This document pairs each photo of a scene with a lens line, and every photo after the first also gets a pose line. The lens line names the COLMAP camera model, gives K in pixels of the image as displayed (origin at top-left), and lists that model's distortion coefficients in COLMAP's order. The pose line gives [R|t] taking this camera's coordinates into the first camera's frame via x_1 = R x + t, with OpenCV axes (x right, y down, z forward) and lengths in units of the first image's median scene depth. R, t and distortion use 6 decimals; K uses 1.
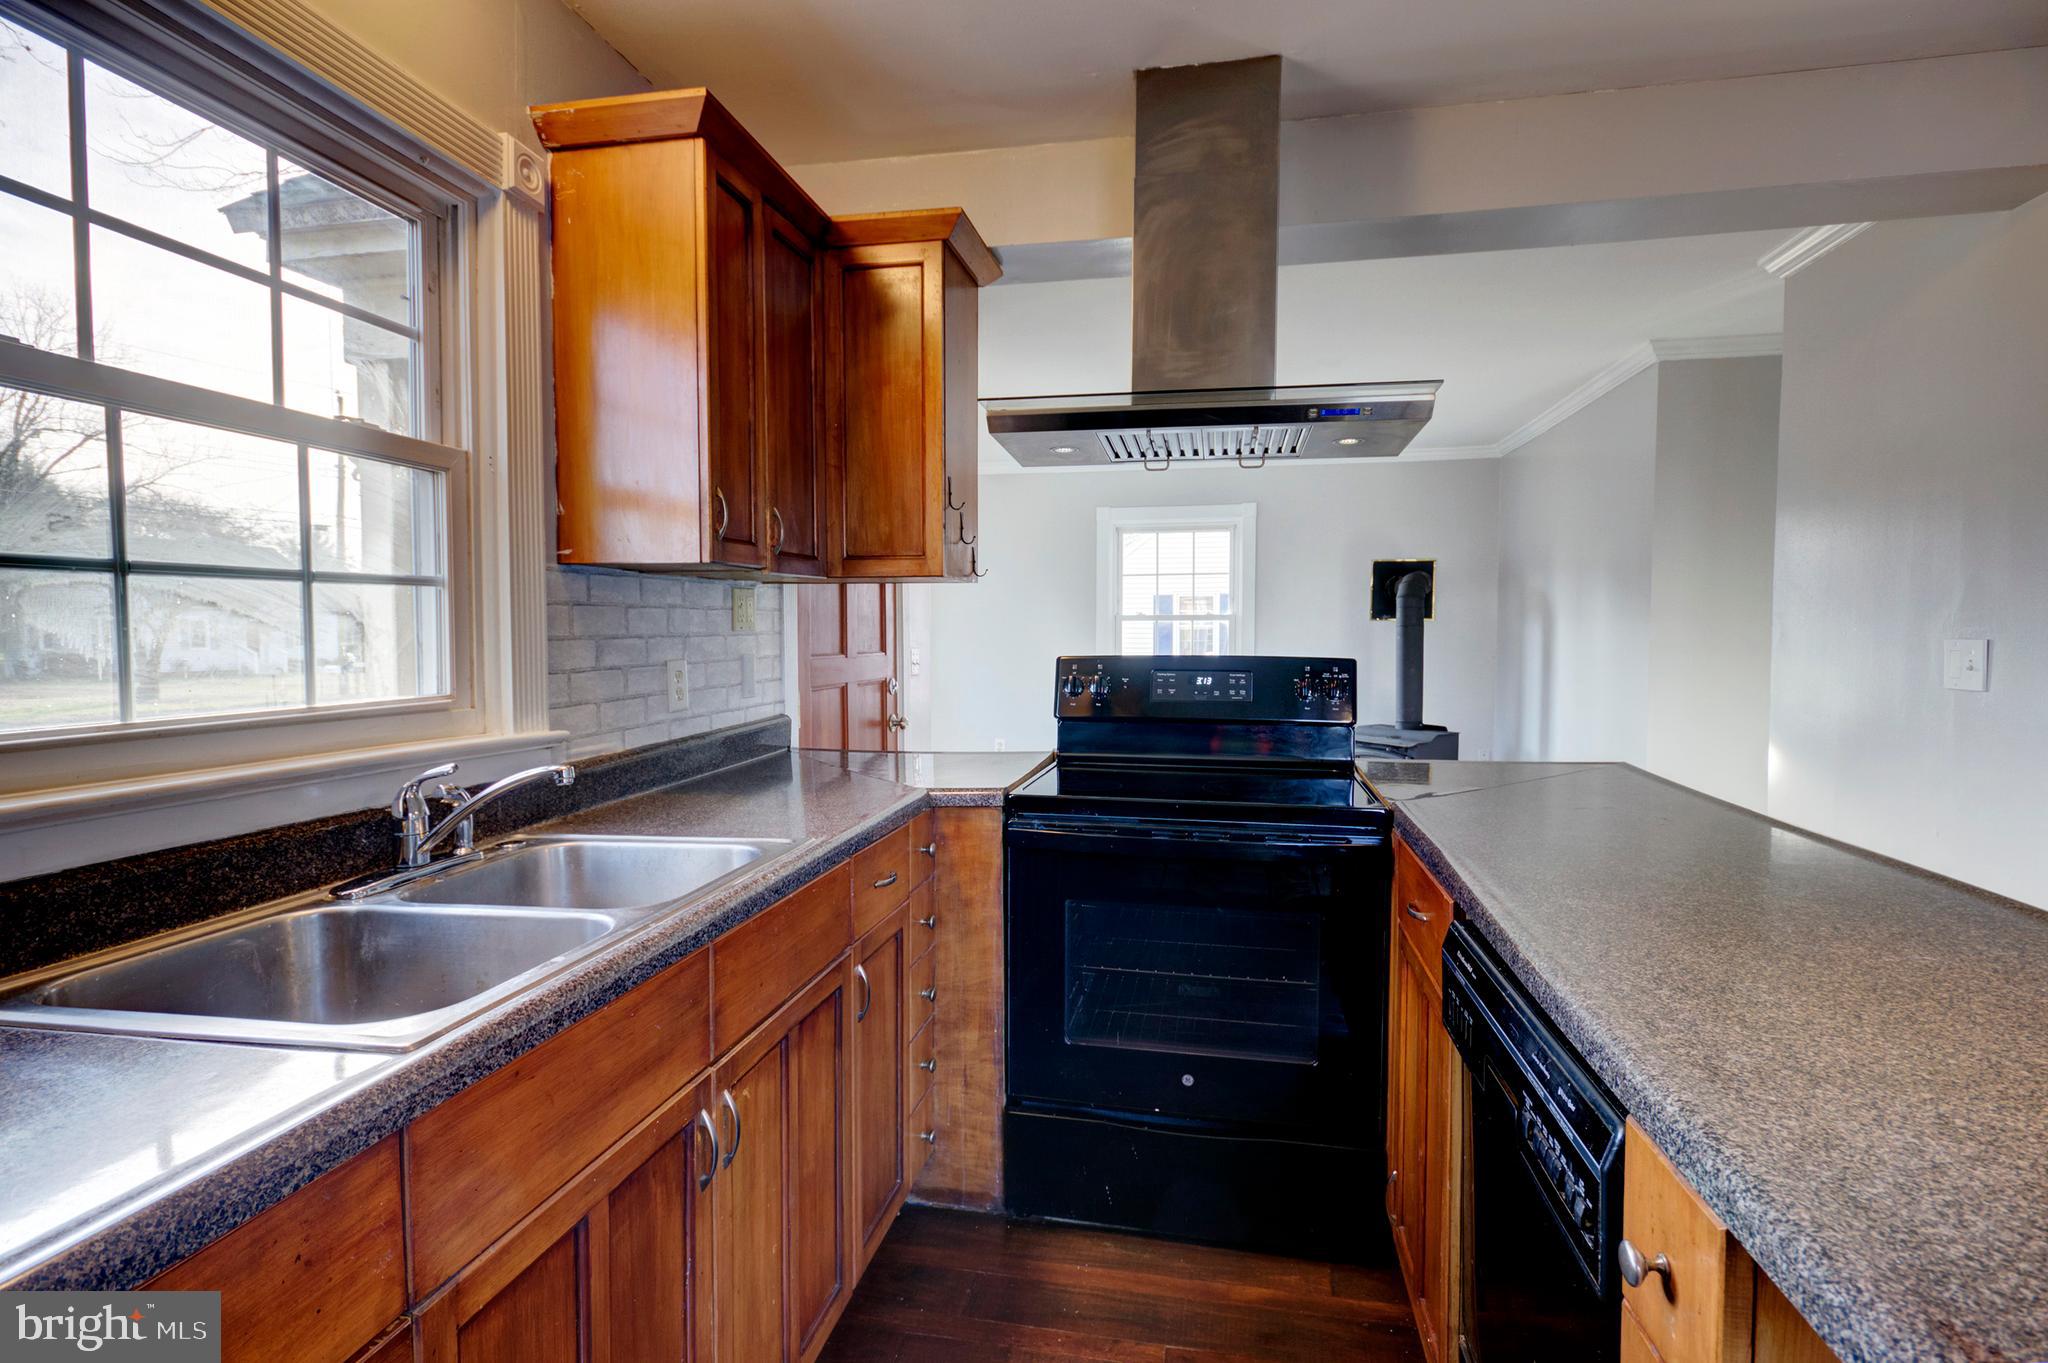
lens RADIAL K [[989.4, 0, 1024.0], [0, 989.4, 681.5], [0, 0, 1]] dist [0.000789, 0.000004]
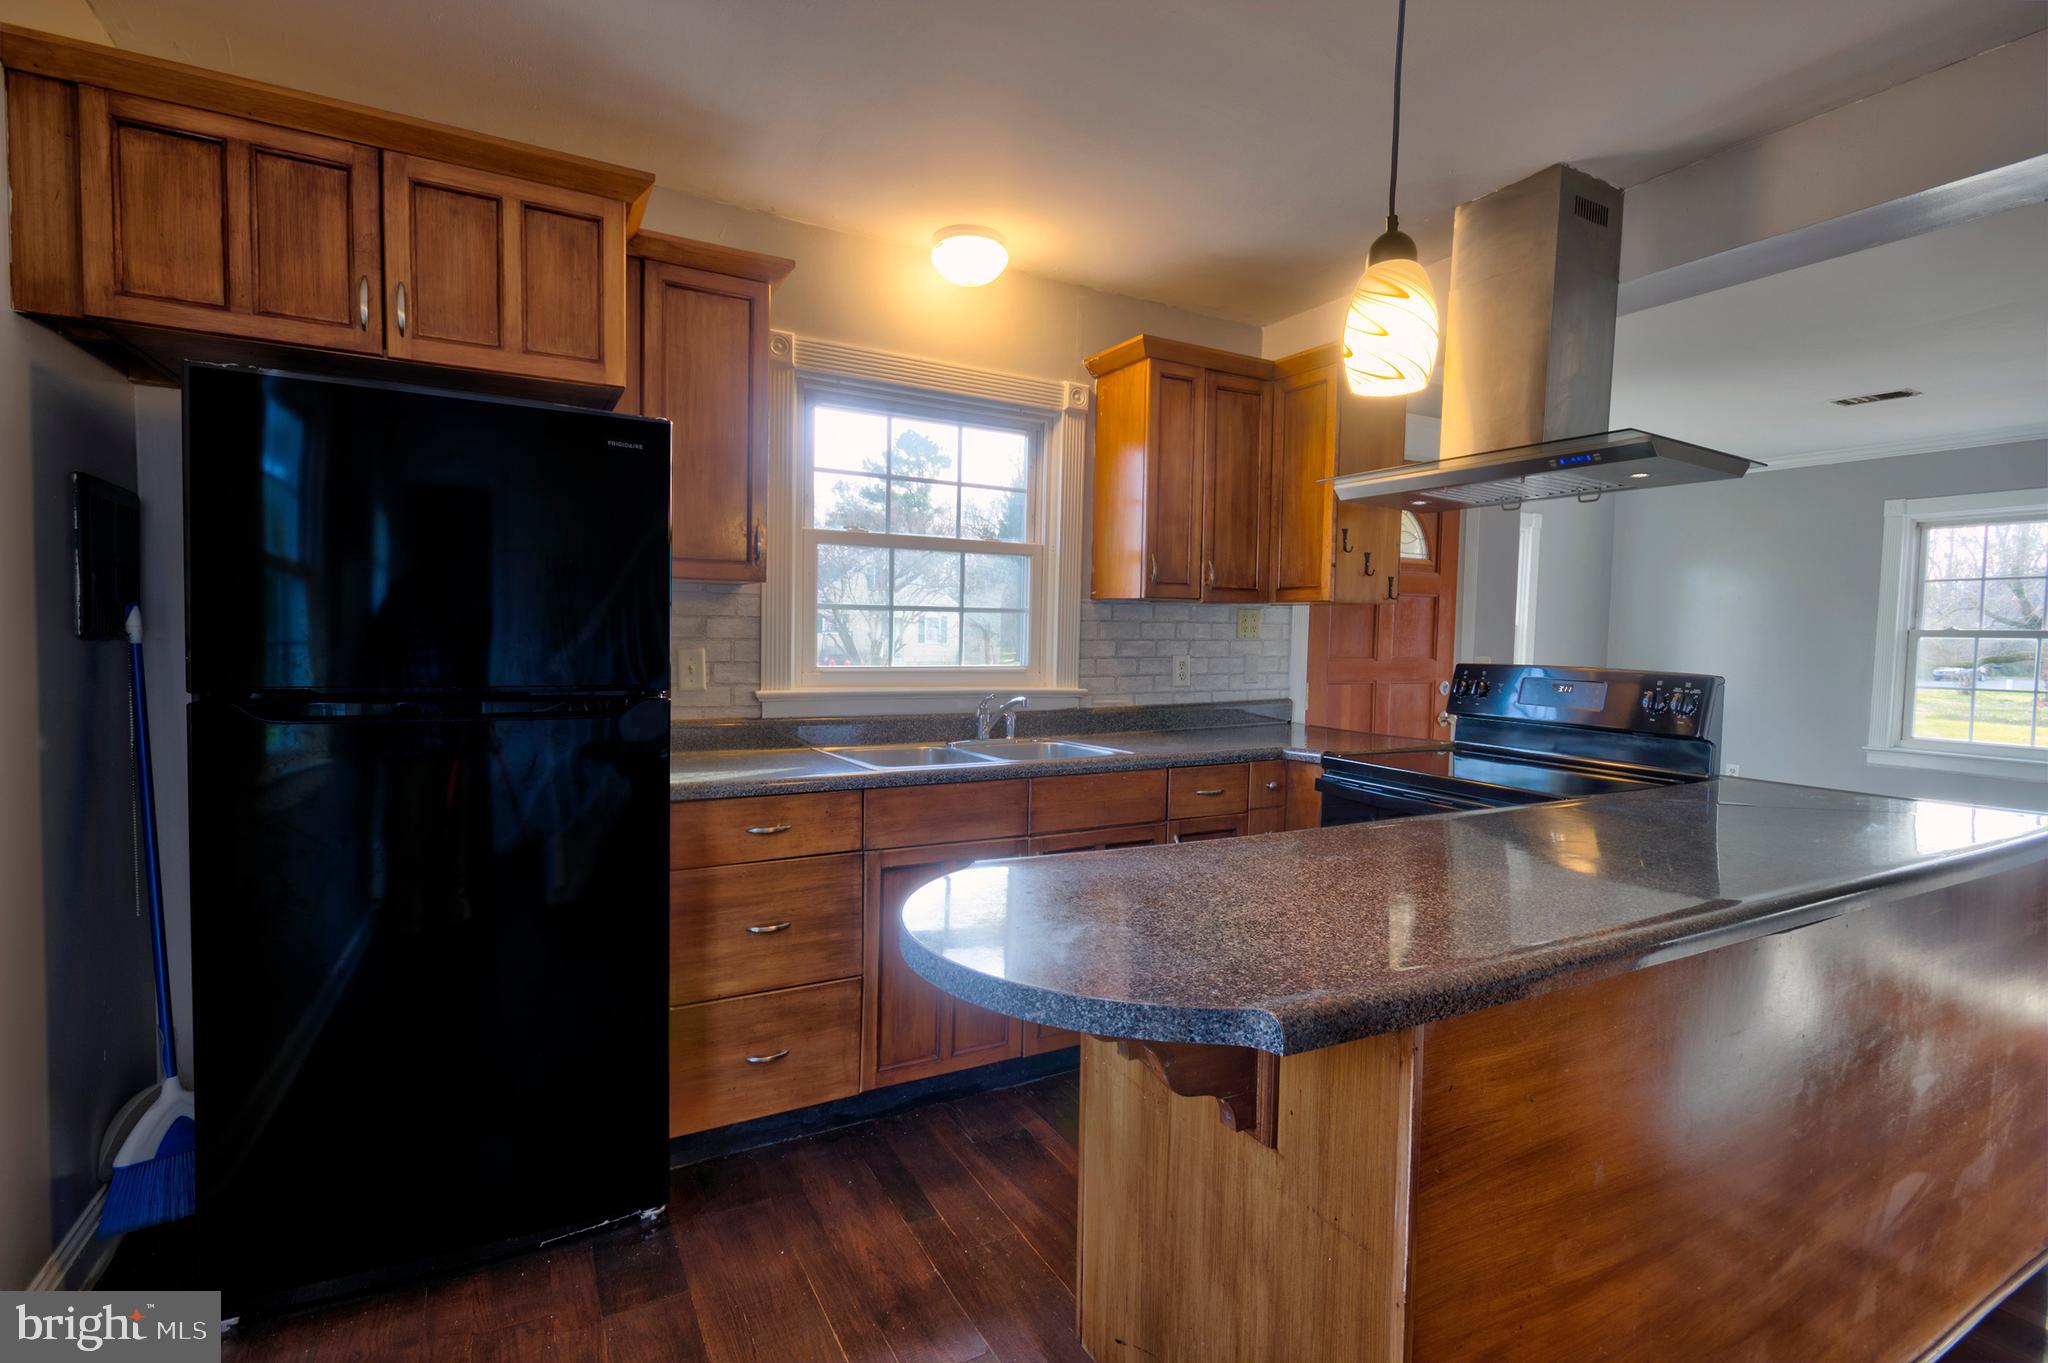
lens RADIAL K [[940.3, 0, 1024.0], [0, 940.3, 681.5], [0, 0, 1]] dist [-0.000258, -0.000083]
pose [[0.641489, 0.053111, -0.765291, 0.748902], [-0.057310, 0.998131, 0.021231, 0.004278], [0.764989, 0.030239, 0.643334, -0.207008]]
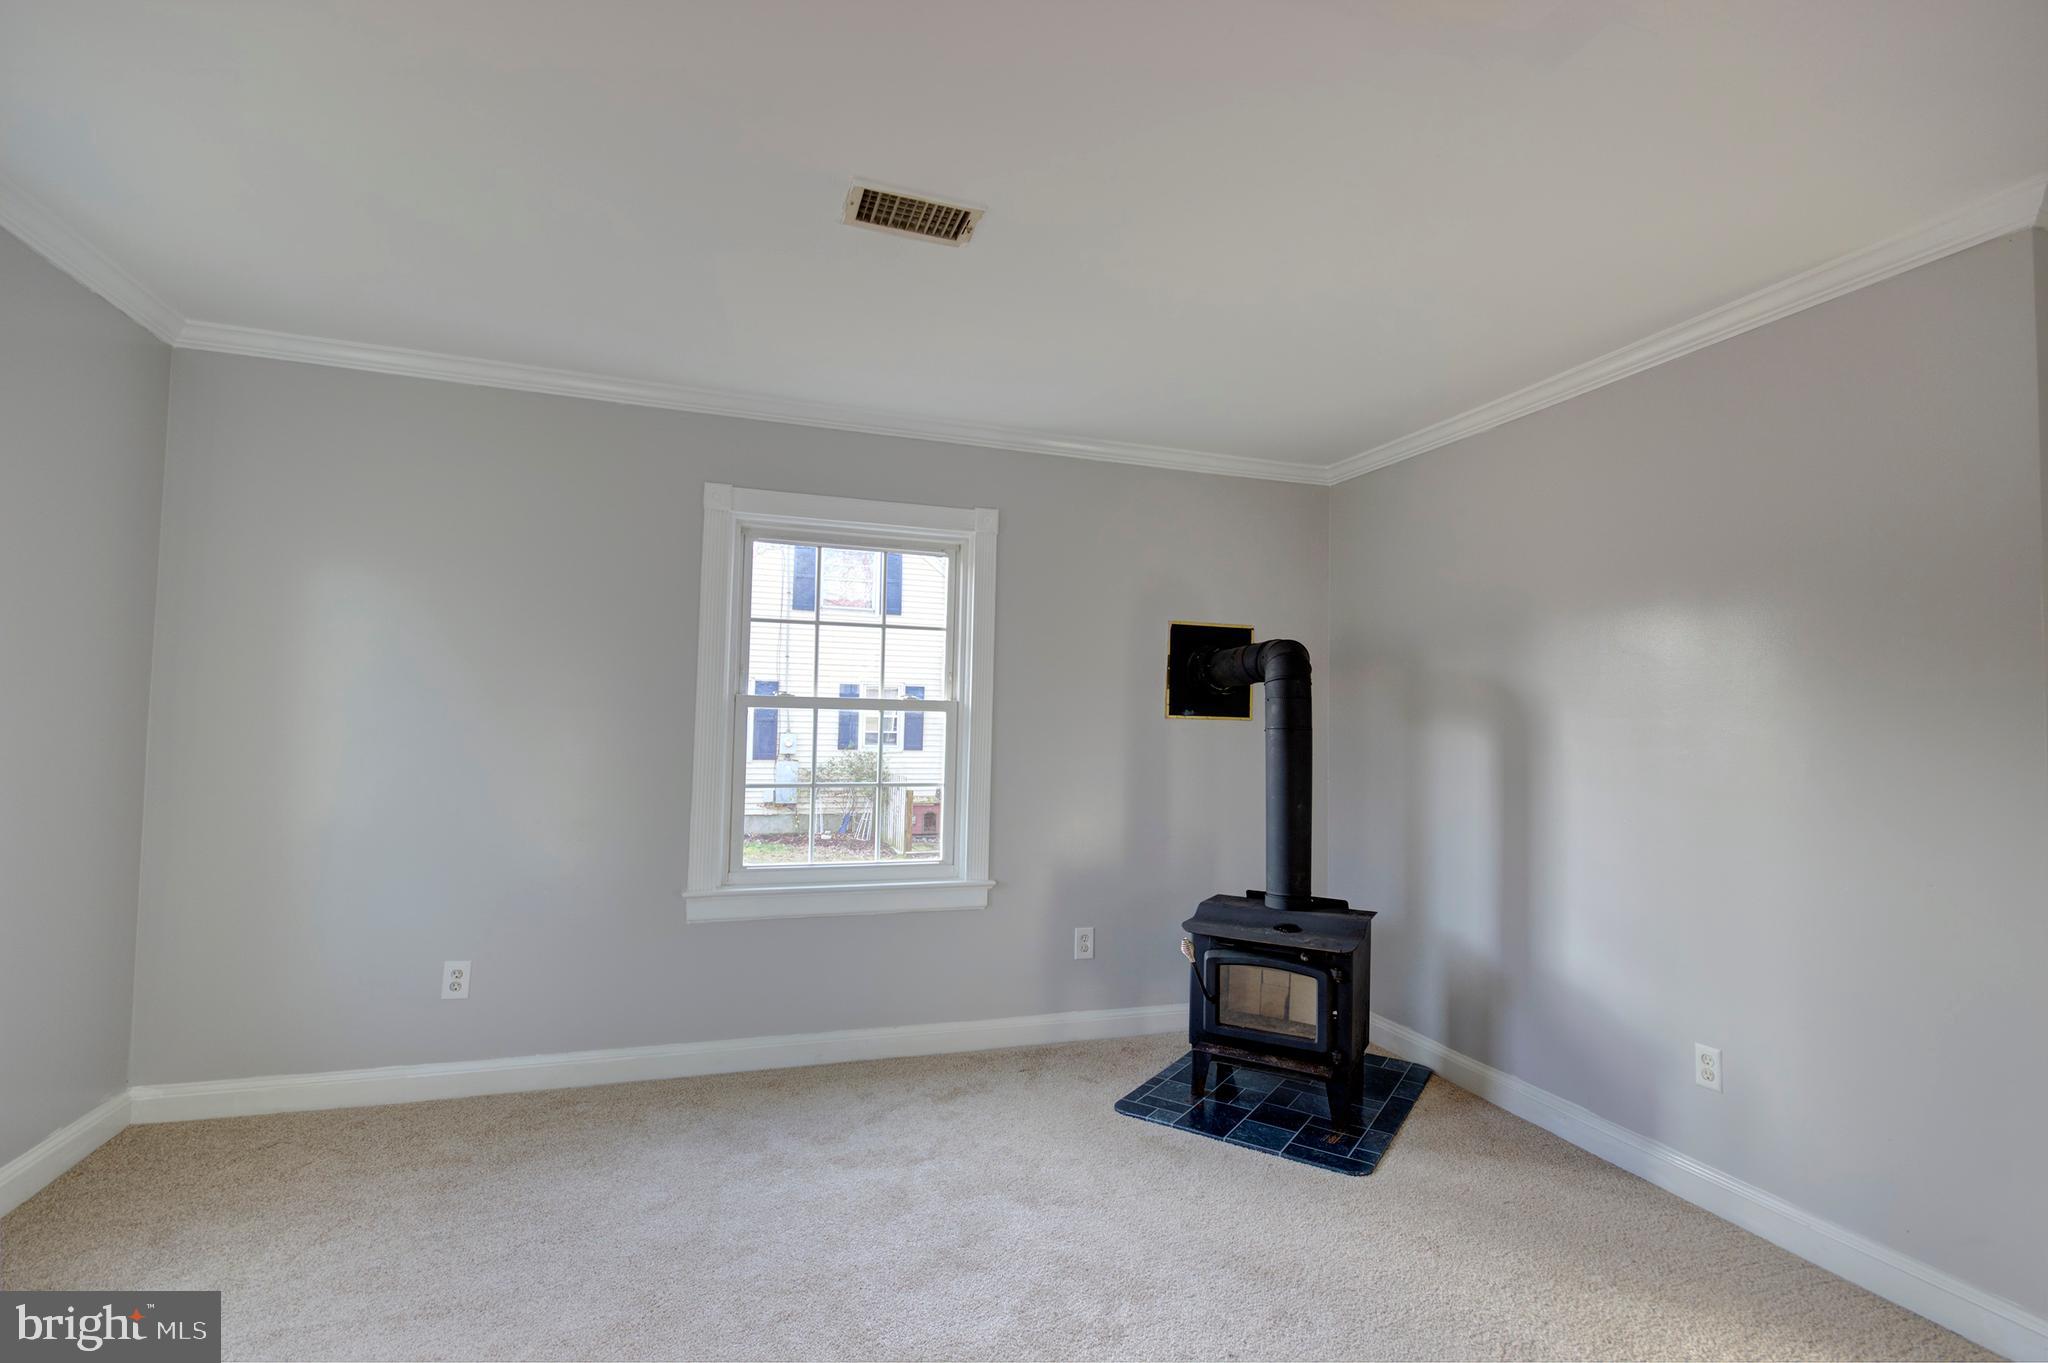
lens RADIAL K [[940.3, 0, 1024.0], [0, 940.3, 681.5], [0, 0, 1]] dist [-0.000258, -0.000083]
pose [[0.866216, 0.043318, 0.497789, -0.070002], [0.005118, 0.995414, -0.095528, -0.089889], [-0.499644, 0.085296, 0.862021, 1.698637]]
